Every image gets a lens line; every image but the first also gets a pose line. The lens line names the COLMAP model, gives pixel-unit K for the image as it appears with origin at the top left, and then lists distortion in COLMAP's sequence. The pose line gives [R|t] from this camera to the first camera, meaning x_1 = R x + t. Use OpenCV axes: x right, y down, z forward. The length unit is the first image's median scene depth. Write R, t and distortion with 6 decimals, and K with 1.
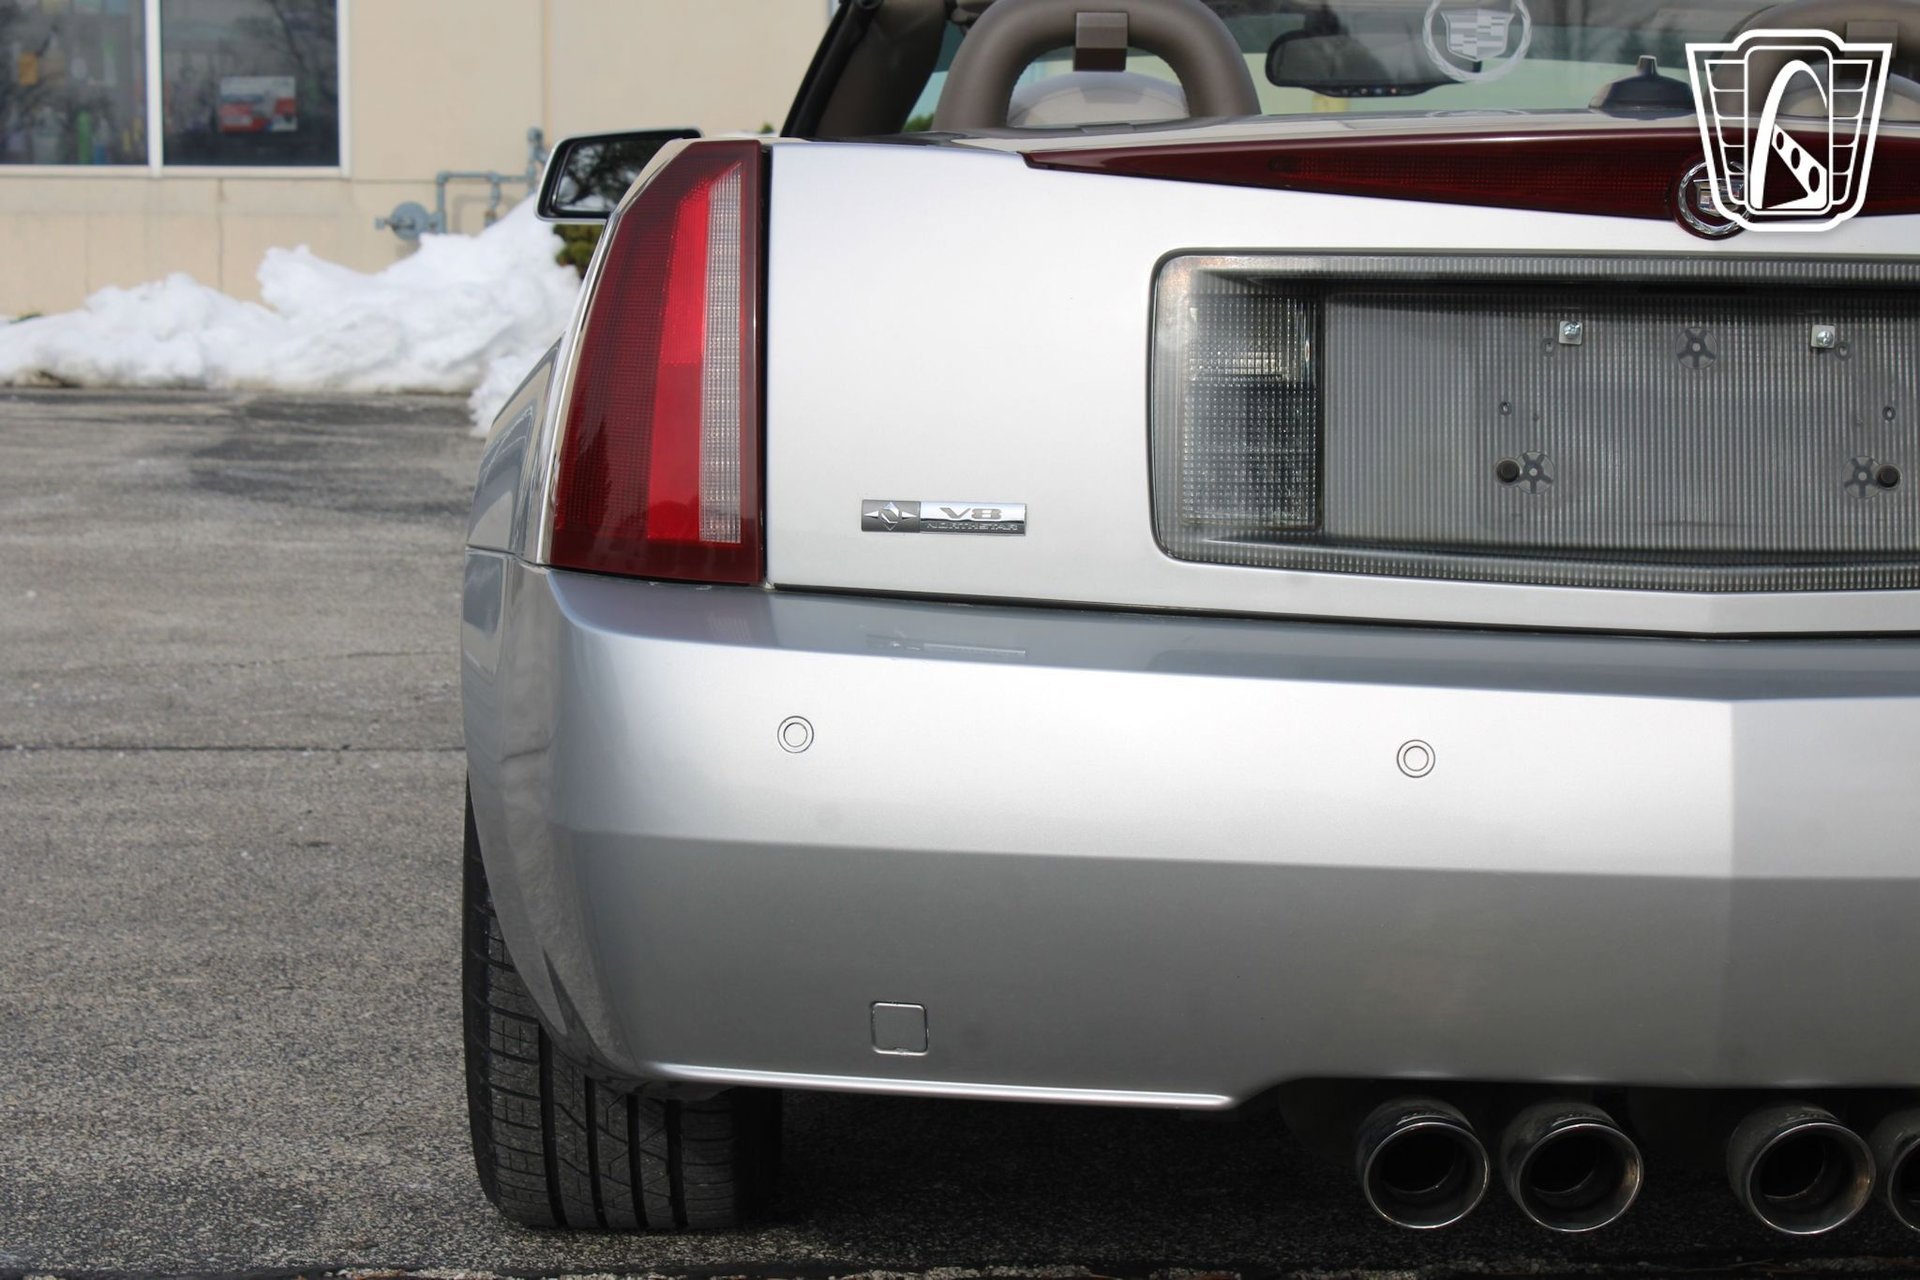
lens RADIAL K [[4115.1, 0, 960.0], [0, 4115.1, 640.0], [0, 0, 1]] dist [0.018958, 0.510845]
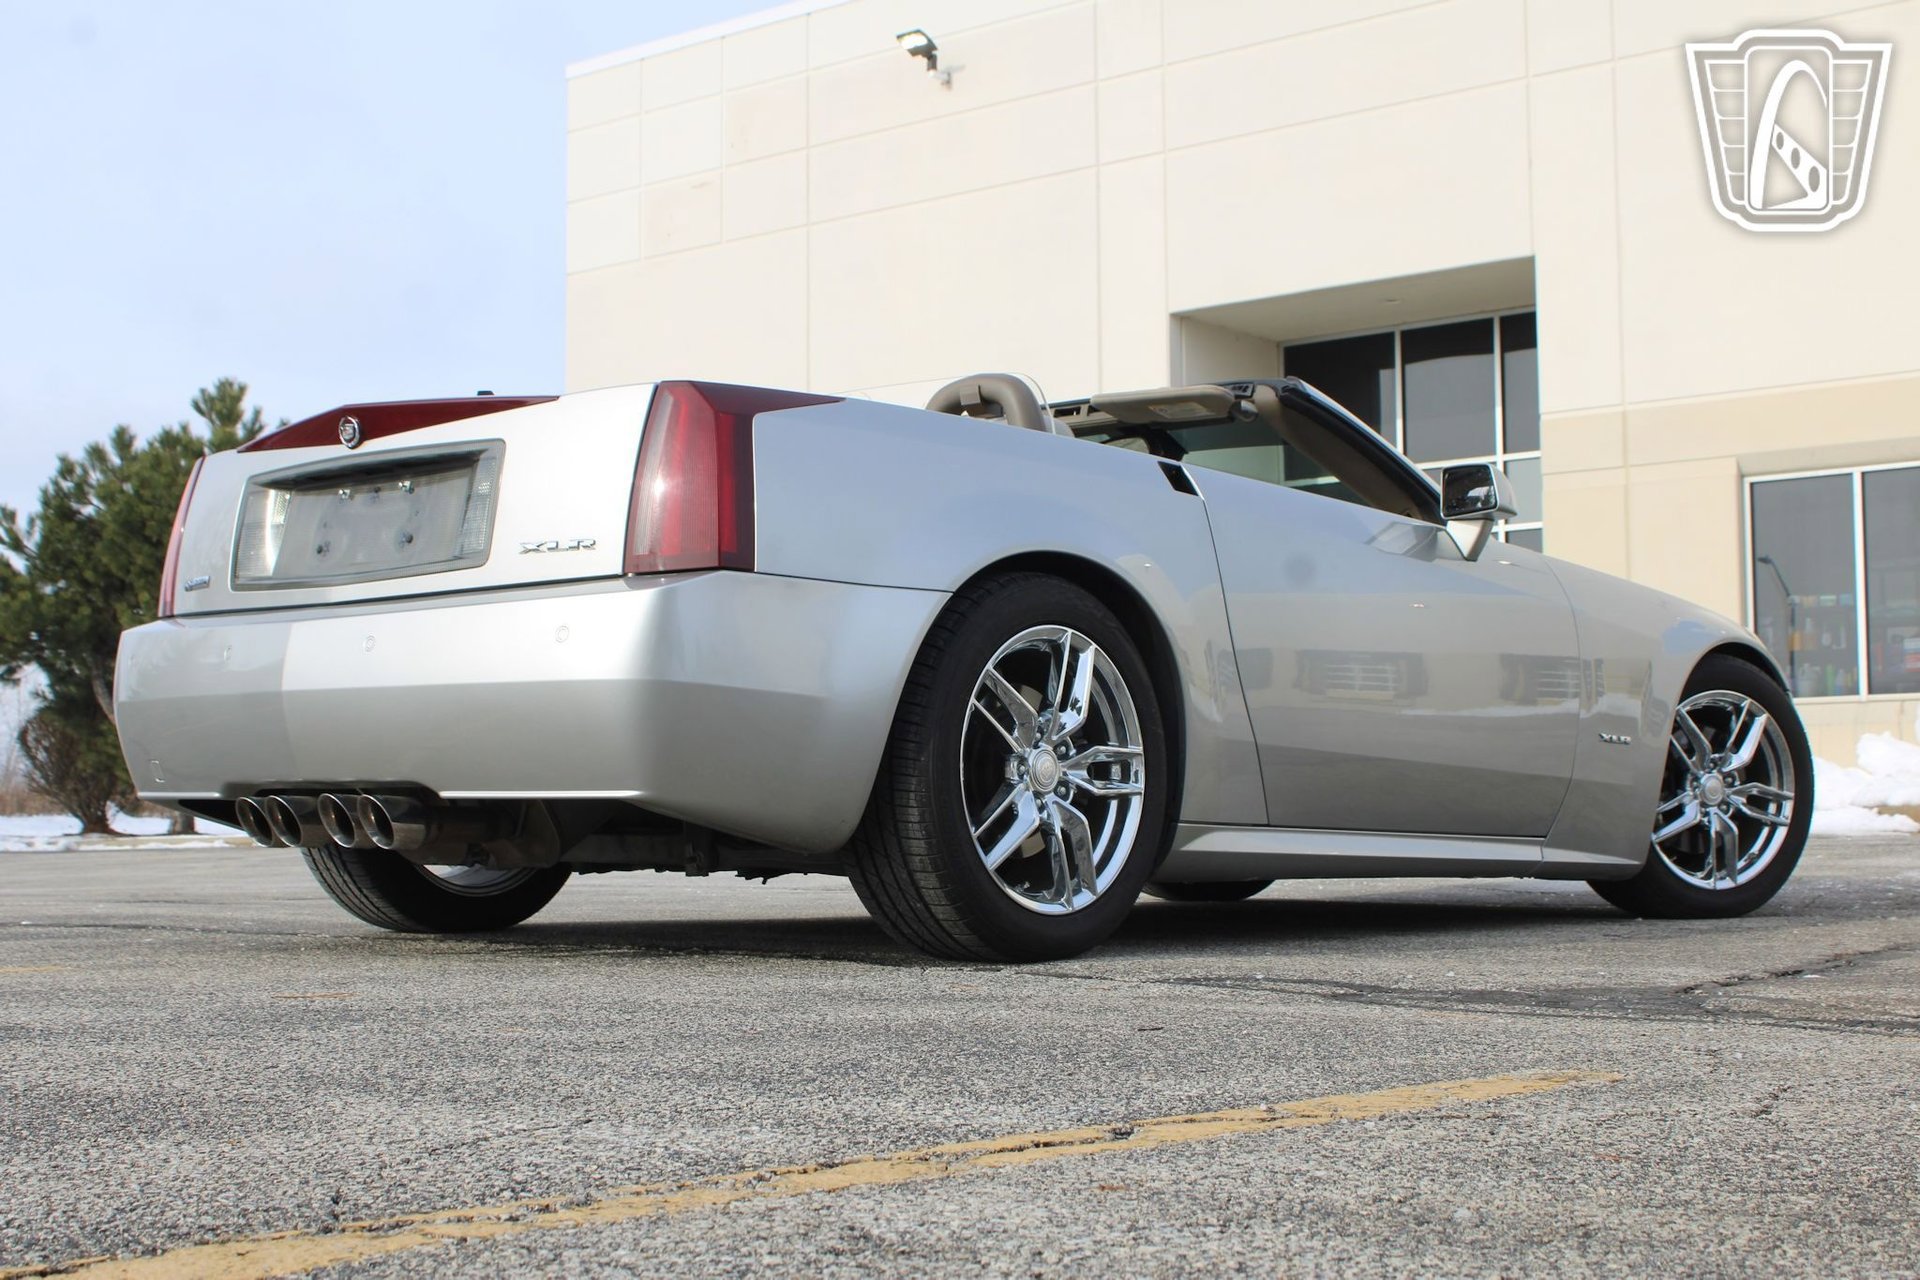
lens RADIAL K [[2597.8, 0, 960.0], [0, 2597.8, 640.0], [0, 0, 1]] dist [-0.019387, -0.109346]
pose [[0.750474, -0.054113, -0.658681, 0.996755], [-0.051189, 0.988889, -0.139564, 0.146403], [0.658915, 0.138456, 0.739365, 0.062635]]
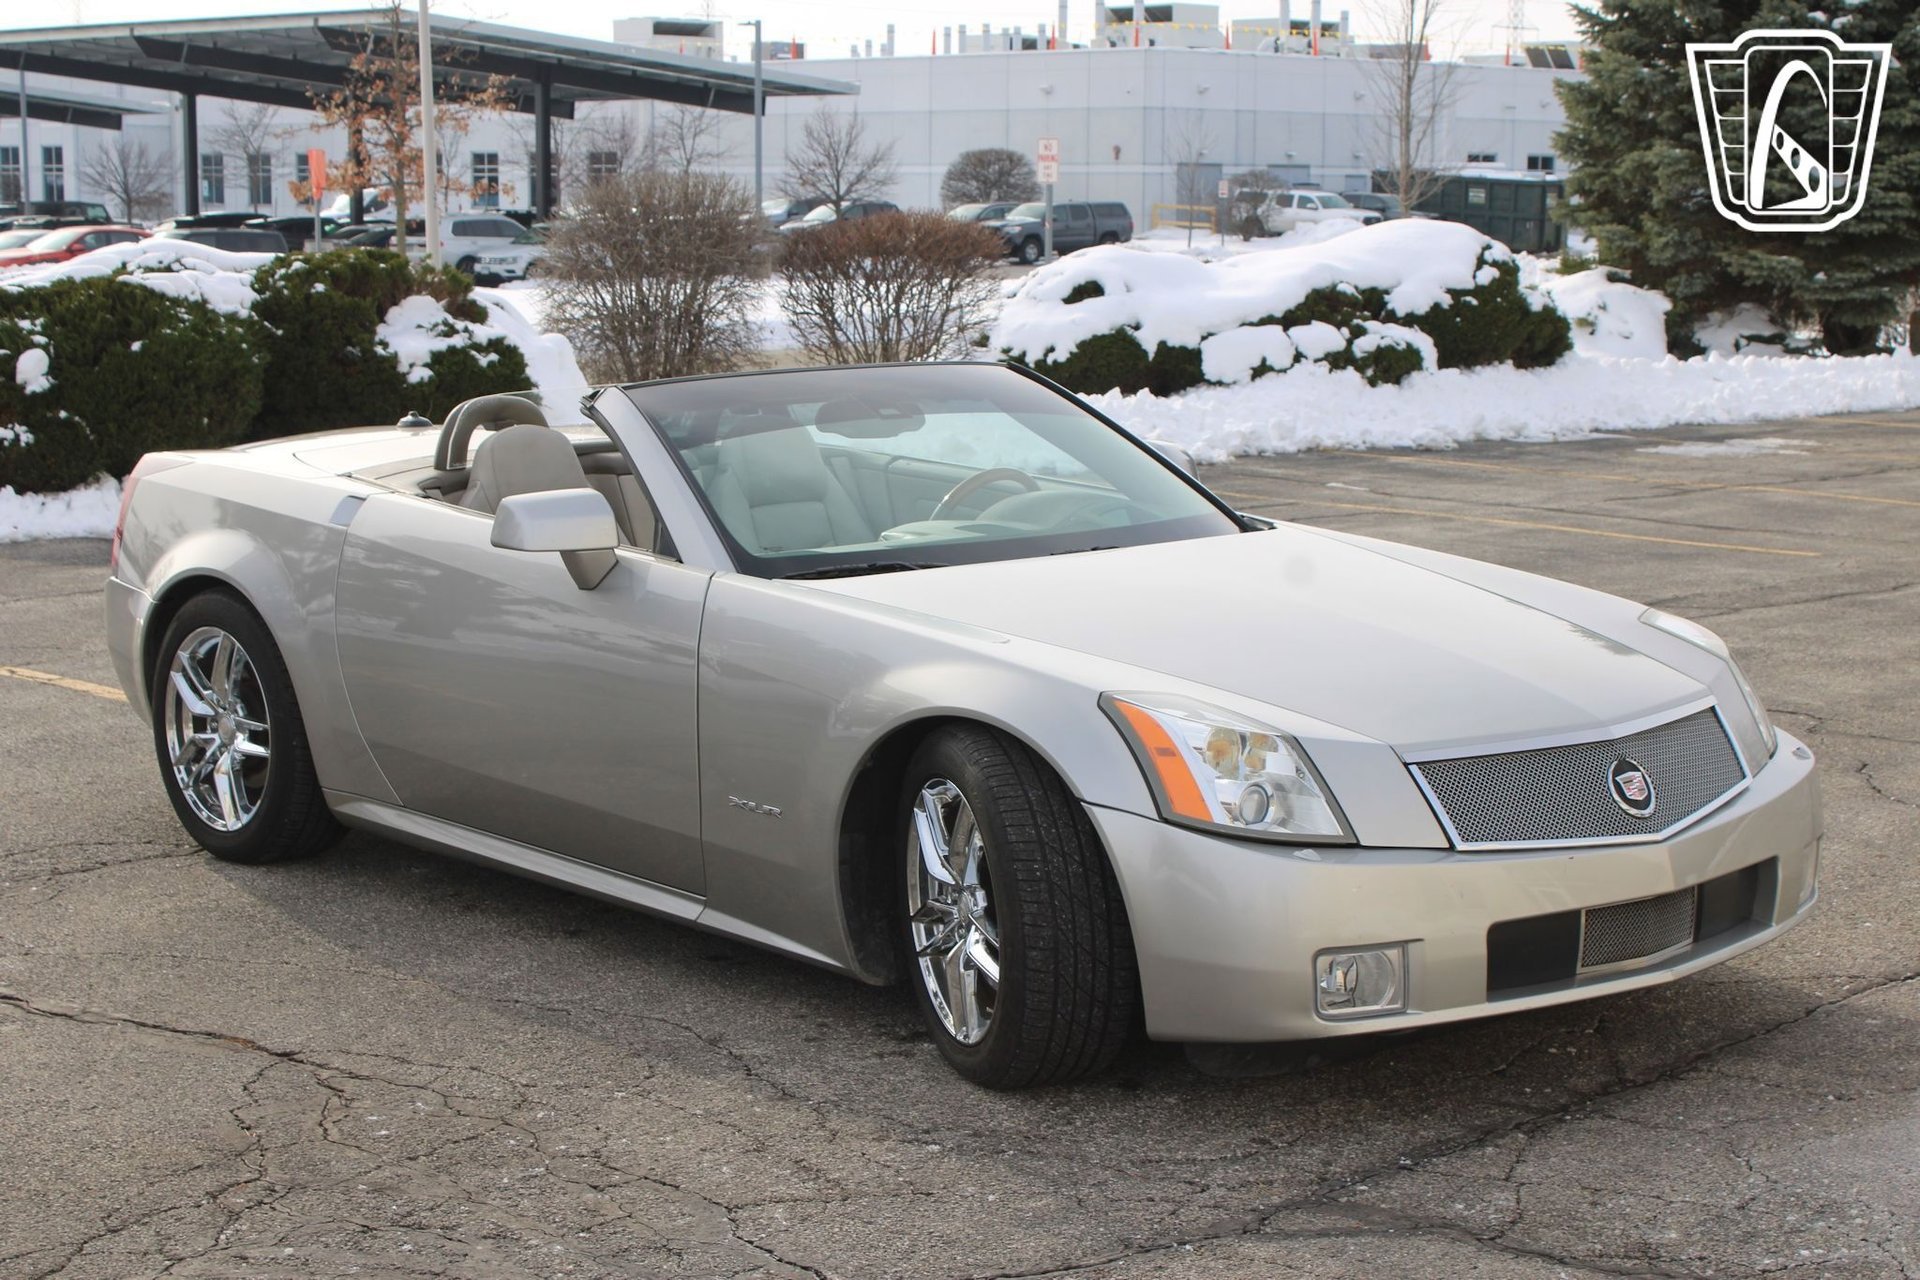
lens RADIAL K [[3277.0, 0, 981.6], [0, 3277.0, 642.6], [0, 0, 1]] dist [-0.008423, 0.128605]
pose [[-0.734495, 0.089036, -0.672748, 1.264801], [-0.063426, 0.978009, 0.198683, -0.394909], [0.675644, 0.188602, -0.712695, 2.473708]]
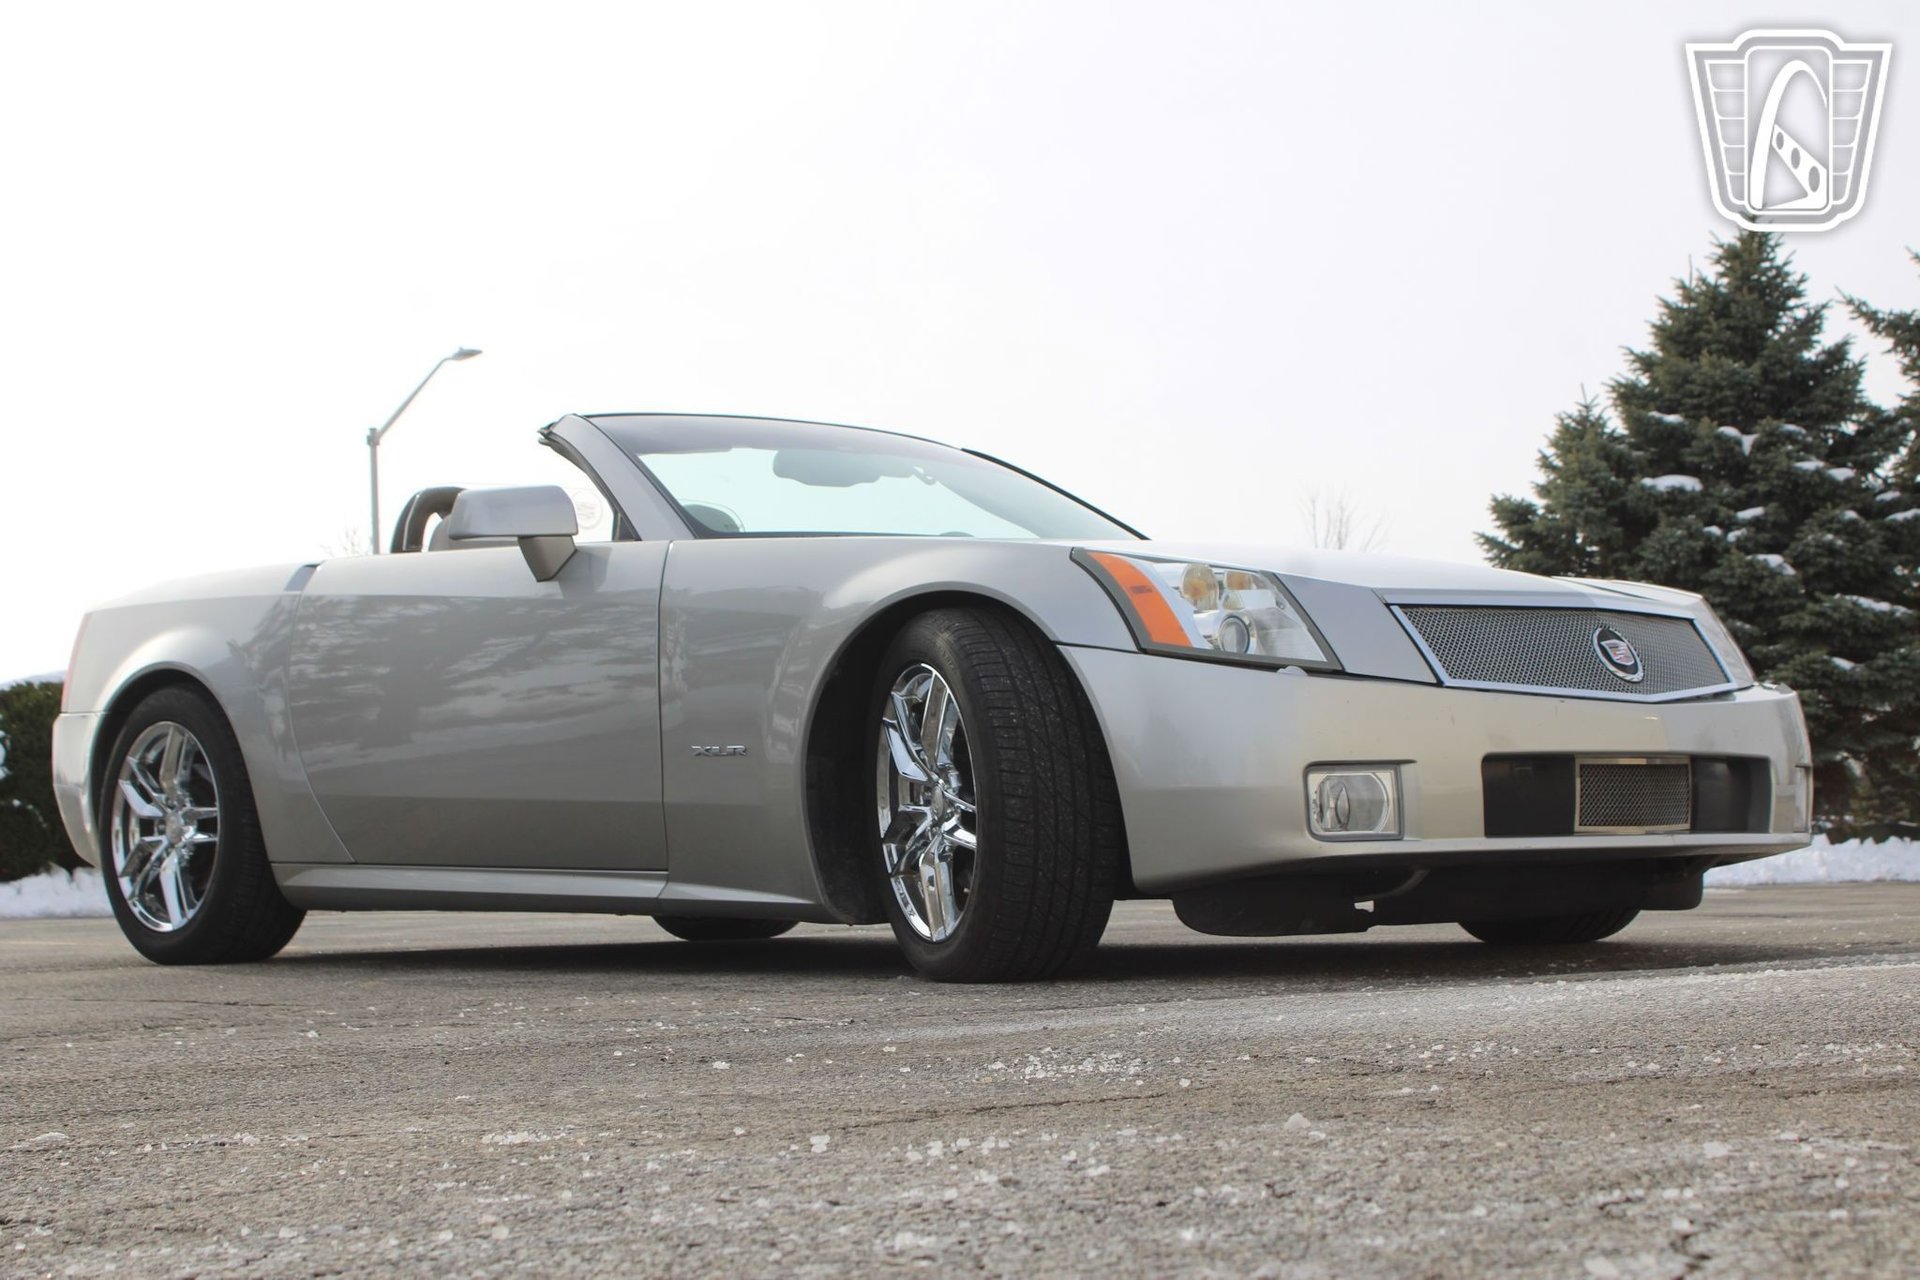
lens RADIAL K [[3185.8, 0, 960.0], [0, 3185.8, 640.0], [0, 0, 1]] dist [-0.018284, 0.140662]
pose [[-0.724430, -0.036702, -0.688370, 1.238585], [-0.041118, 0.999104, -0.009997, -0.054405], [0.688121, 0.021062, -0.725291, 2.450143]]
